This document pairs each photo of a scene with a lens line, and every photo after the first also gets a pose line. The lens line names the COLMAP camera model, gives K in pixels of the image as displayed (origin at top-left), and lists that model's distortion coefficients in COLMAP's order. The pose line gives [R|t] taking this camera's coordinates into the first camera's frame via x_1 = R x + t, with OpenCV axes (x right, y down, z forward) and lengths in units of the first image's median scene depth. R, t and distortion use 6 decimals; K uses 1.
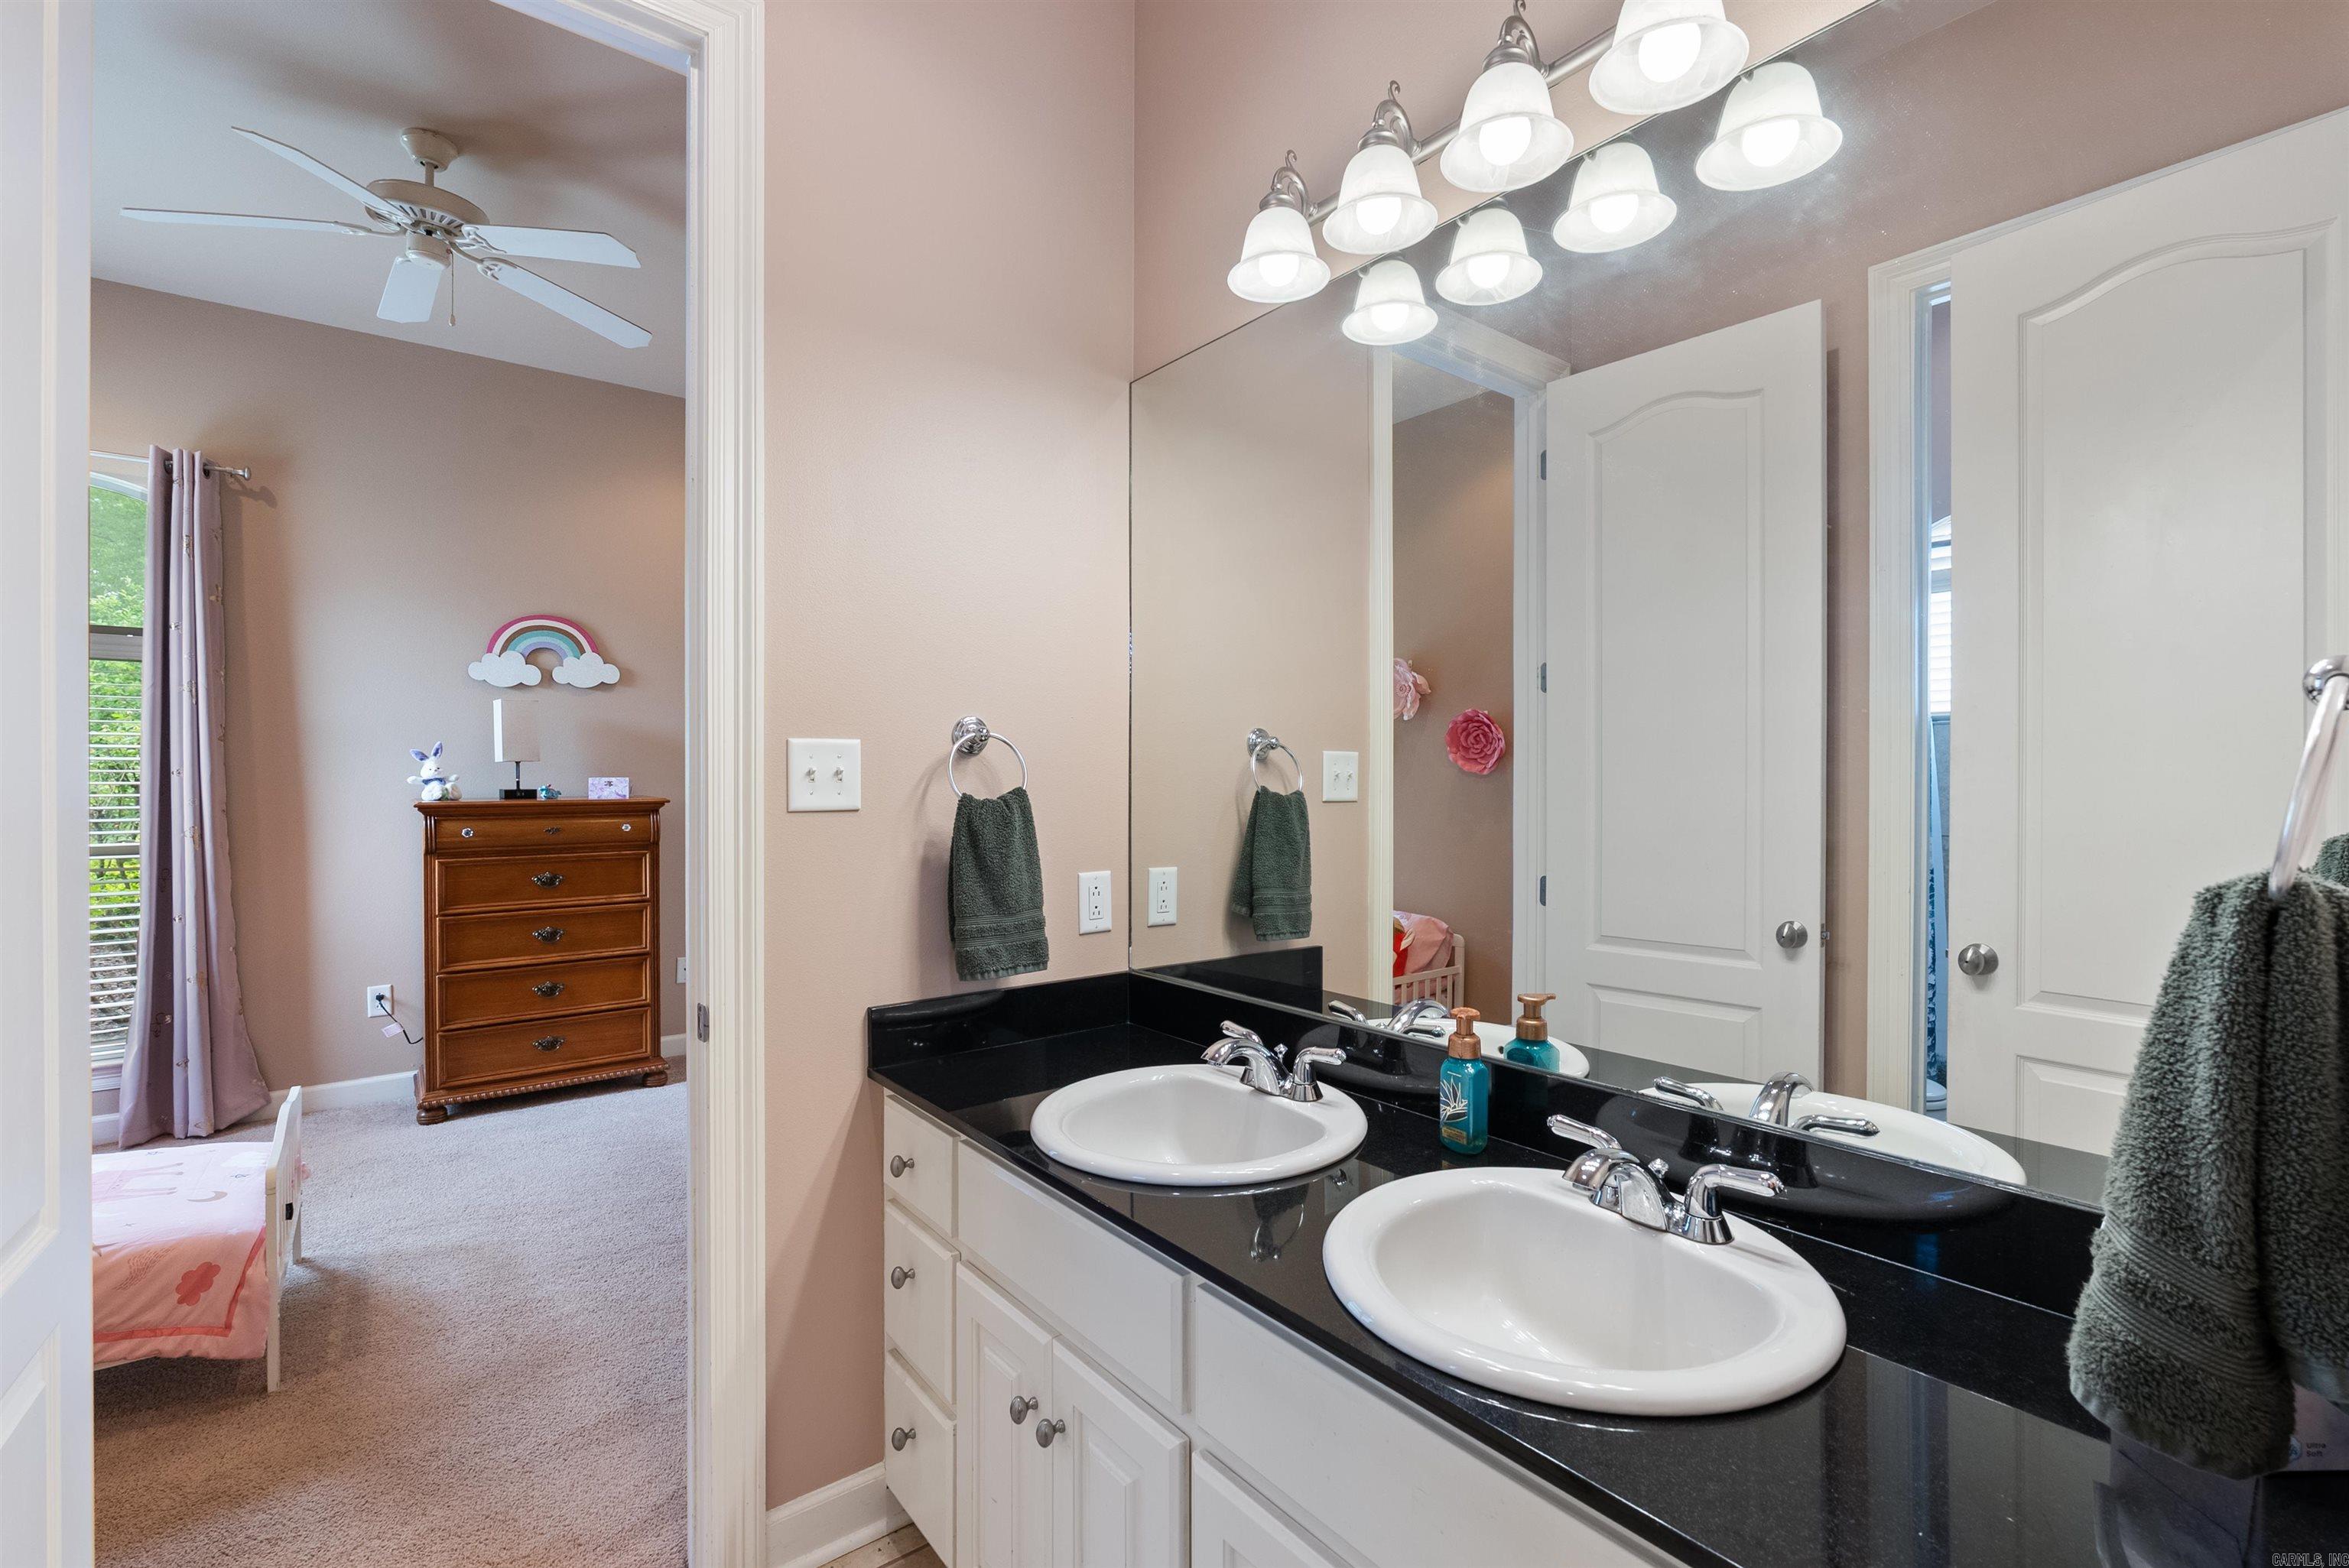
lens RADIAL K [[1044.3, 0, 1178.9], [0, 1044.3, 767.3], [0, 0, 1]] dist [-0.005855, -0.000100]
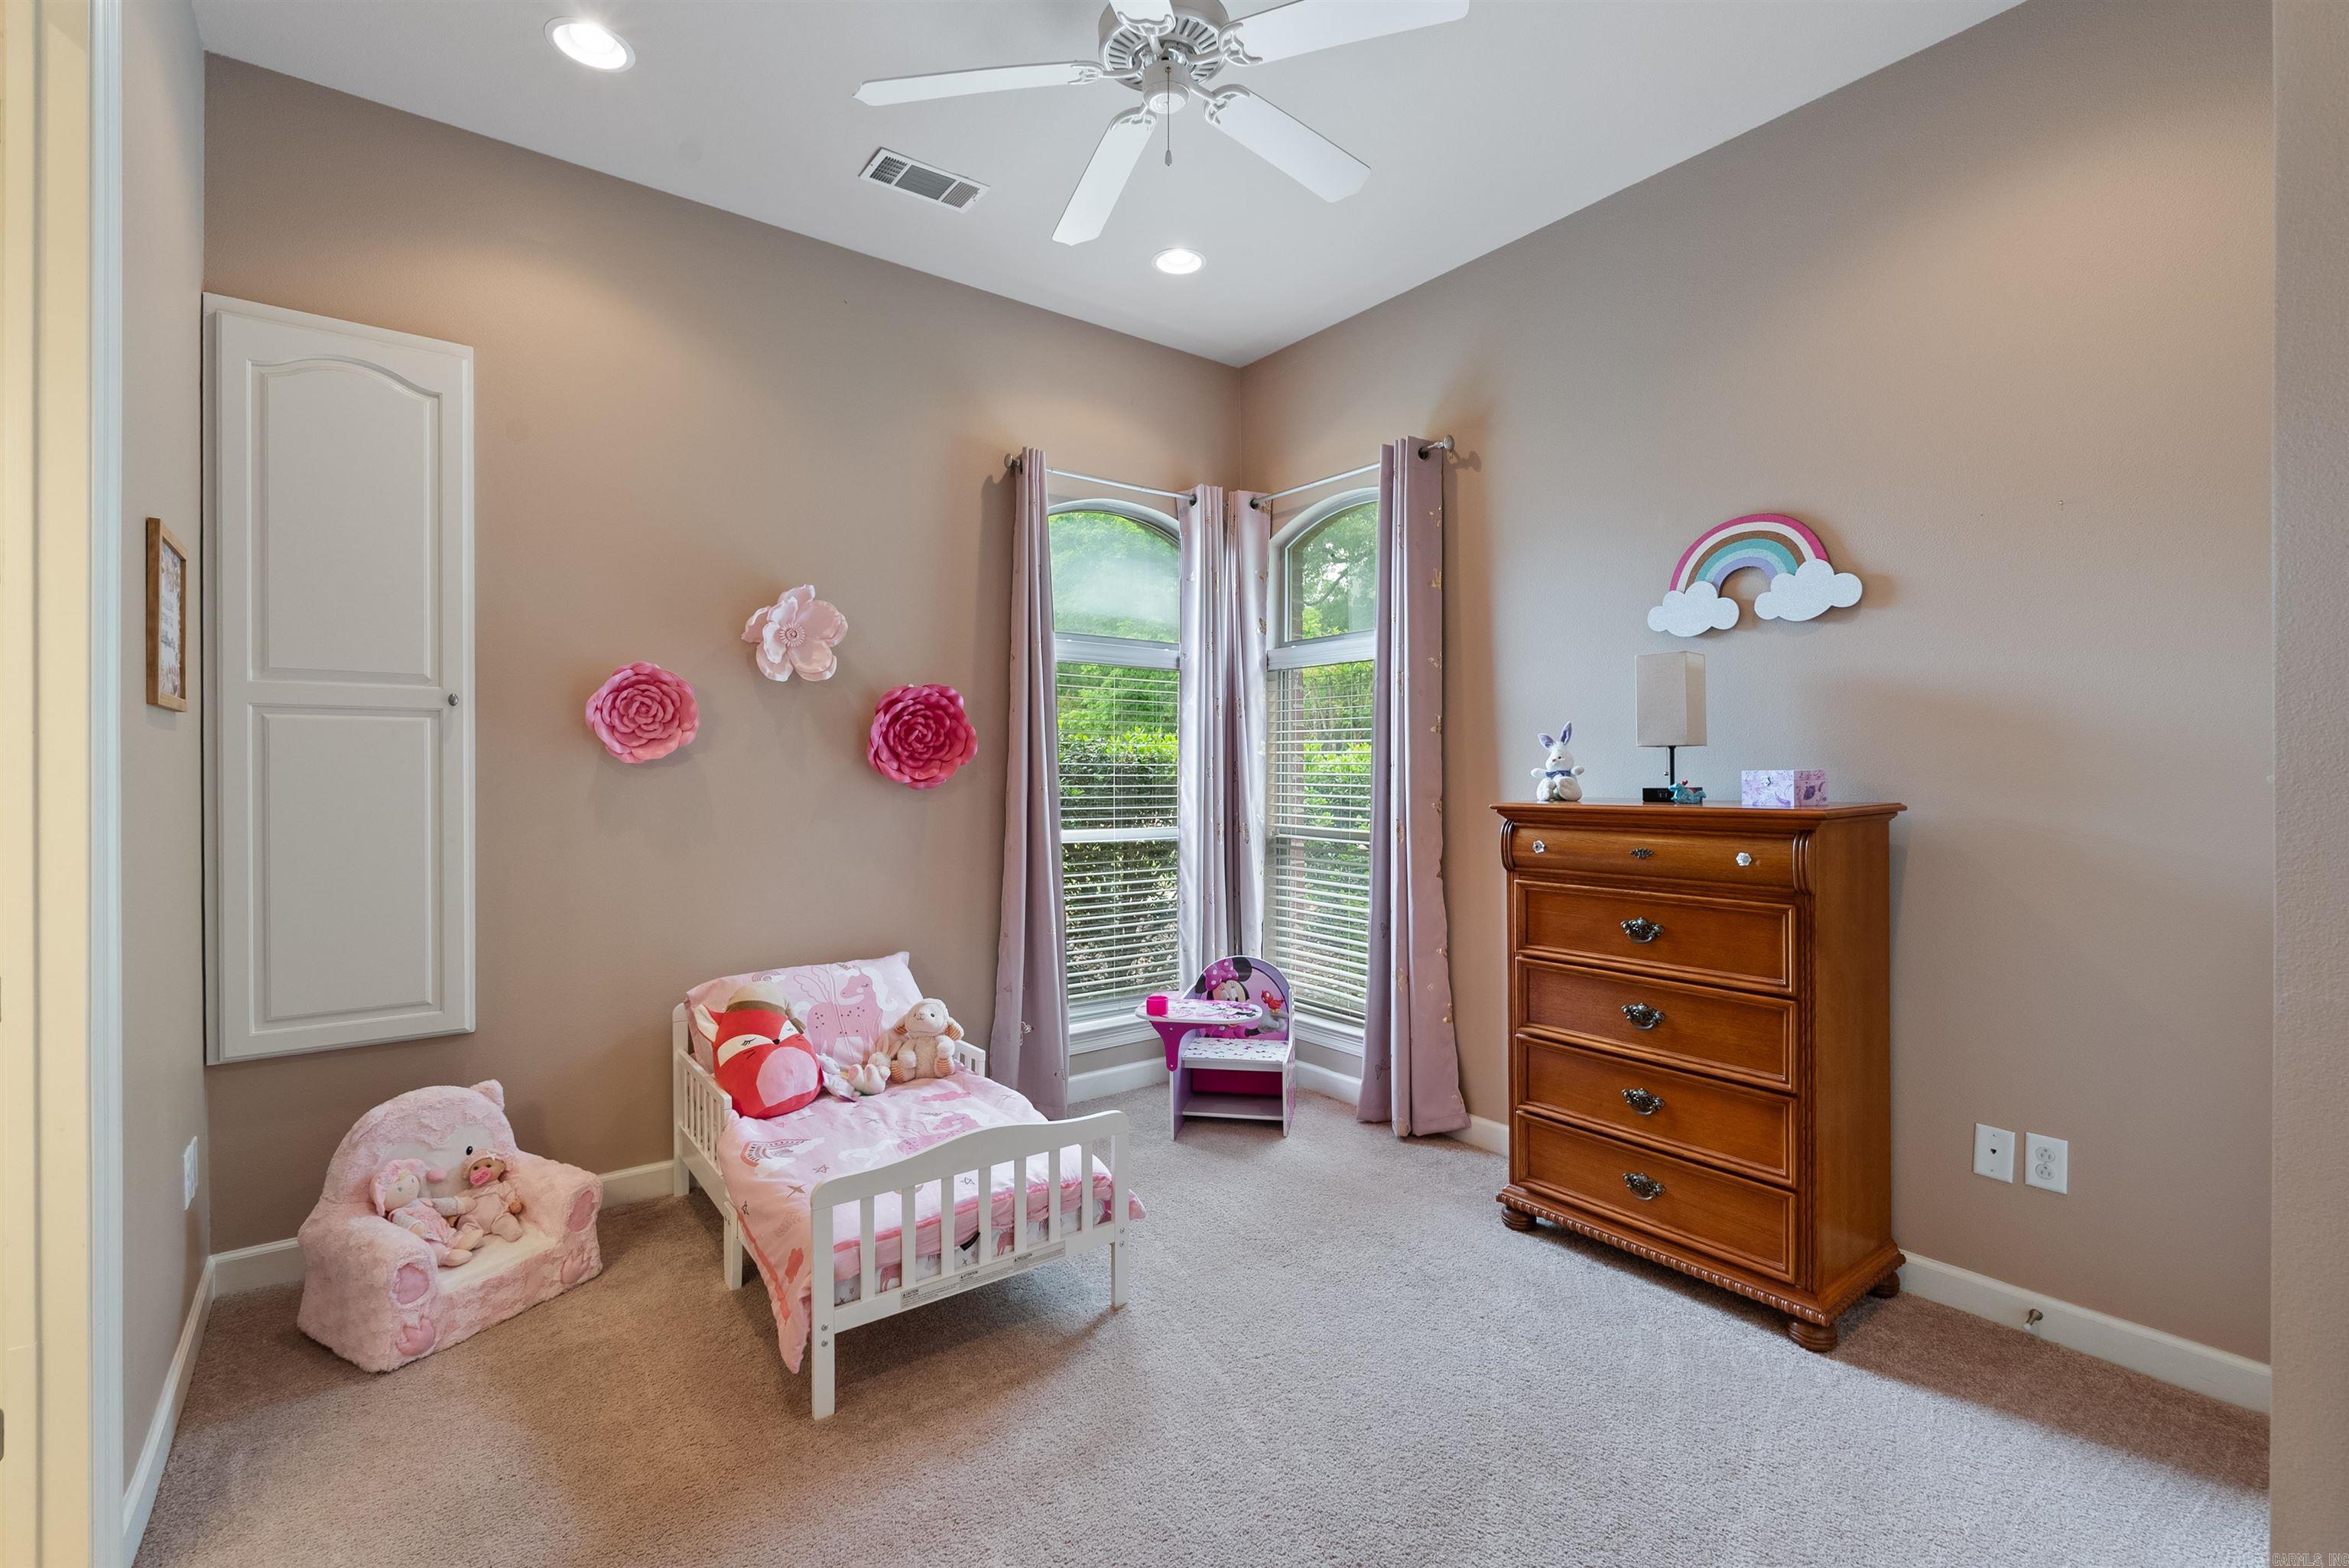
lens RADIAL K [[1044.3, 0, 1178.9], [0, 1044.3, 767.3], [0, 0, 1]] dist [-0.005855, -0.000100]
pose [[-0.015778, 0.002115, -0.999873, 0.040216], [0.013299, 0.999910, 0.001906, 0.002664], [0.999787, -0.013267, -0.015804, 0.692140]]
